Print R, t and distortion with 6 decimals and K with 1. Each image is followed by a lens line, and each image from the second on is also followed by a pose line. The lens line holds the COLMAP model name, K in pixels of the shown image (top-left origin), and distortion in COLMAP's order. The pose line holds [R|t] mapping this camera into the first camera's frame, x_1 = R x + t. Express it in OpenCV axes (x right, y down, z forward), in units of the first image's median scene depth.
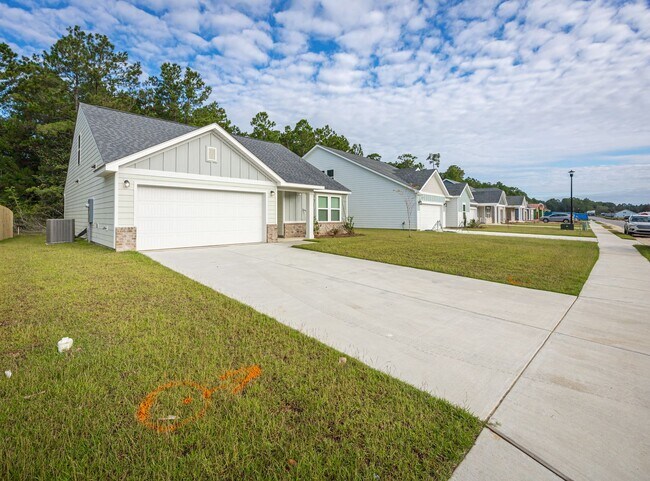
lens RADIAL K [[300.1, 0, 323.7], [0, 300.1, 211.1], [0, 0, 1]] dist [-0.040240, 0.000078]
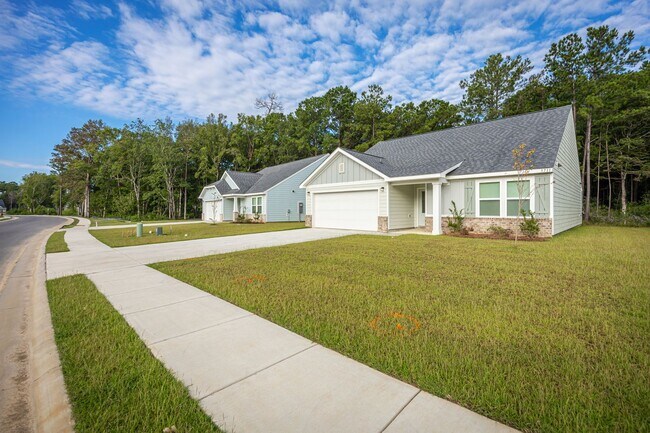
lens RADIAL K [[299.3, 0, 333.4], [0, 299.3, 216.8], [0, 0, 1]] dist [0.000590, -0.000835]
pose [[0.006016, 0.013288, -0.999894, 0.717875], [0.009313, 0.999868, 0.013344, 0.021851], [0.999939, -0.009392, 0.005891, 0.597391]]
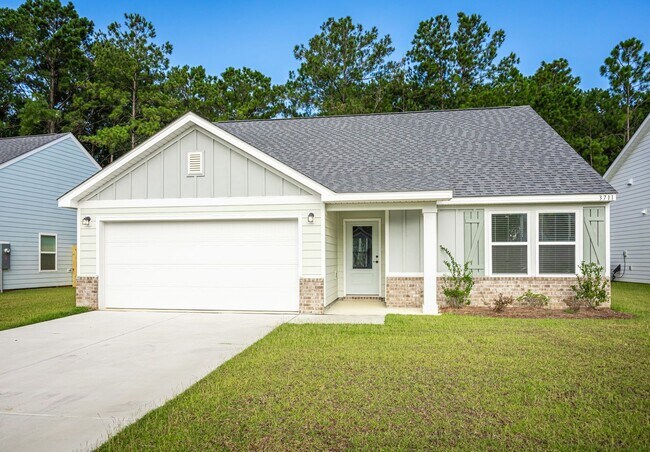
lens RADIAL K [[500.4, 0, 325.7], [0, 500.4, 259.5], [0, 0, 1]] dist [0.000389, 0.003179]
pose [[0.571758, -0.008144, -0.820382, 0.407997], [0.015109, 0.999886, 0.000603, 0.009296], [0.820283, -0.012740, 0.571816, 0.391077]]
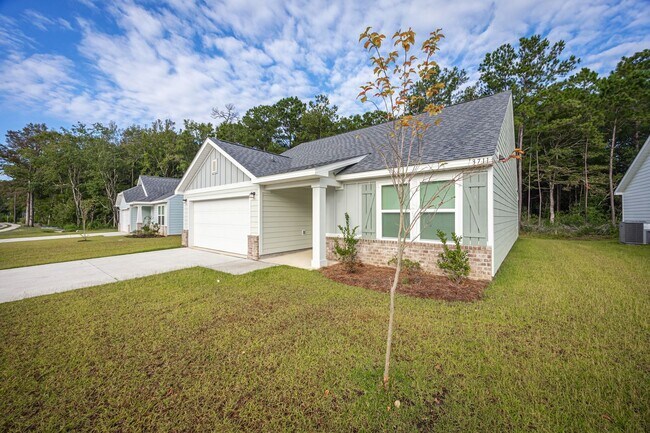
lens RADIAL K [[257.1, 0, 325.3], [0, 257.1, 223.1], [0, 0, 1]] dist [-0.013672, -0.000305]
pose [[0.075628, 0.017871, -0.996976, 0.376176], [0.009740, 0.999778, 0.018660, 0.001957], [0.997089, -0.011122, 0.075437, 0.843585]]
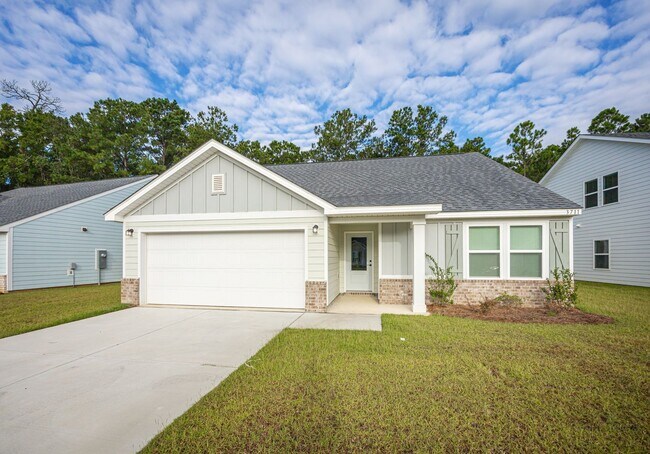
lens RADIAL K [[282.7, 0, 334.5], [0, 282.7, 257.4], [0, 0, 1]] dist [-0.000579, -0.001031]
pose [[0.568322, -0.012892, -0.822706, 0.231323], [0.014314, 0.999881, -0.005781, 0.000805], [0.822682, -0.008491, 0.568438, 0.527832]]
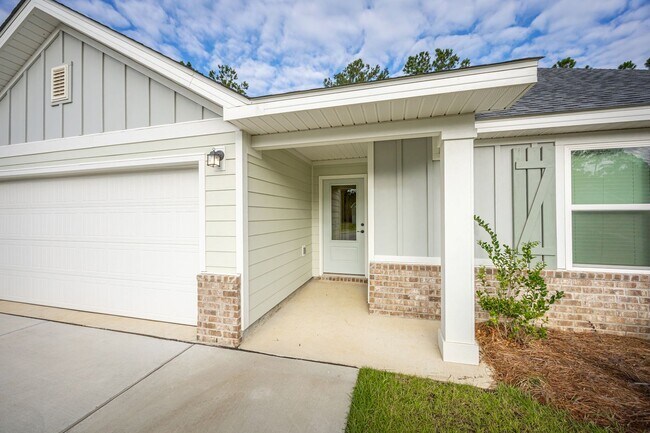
lens RADIAL K [[247.1, 0, 325.8], [0, 247.1, 209.9], [0, 0, 1]] dist [-0.011819, -0.000067]
pose [[0.473417, -0.031430, -0.880278, 0.051817], [0.015972, 0.999505, -0.027098, -0.004466], [0.880694, -0.001231, 0.473684, 0.727304]]
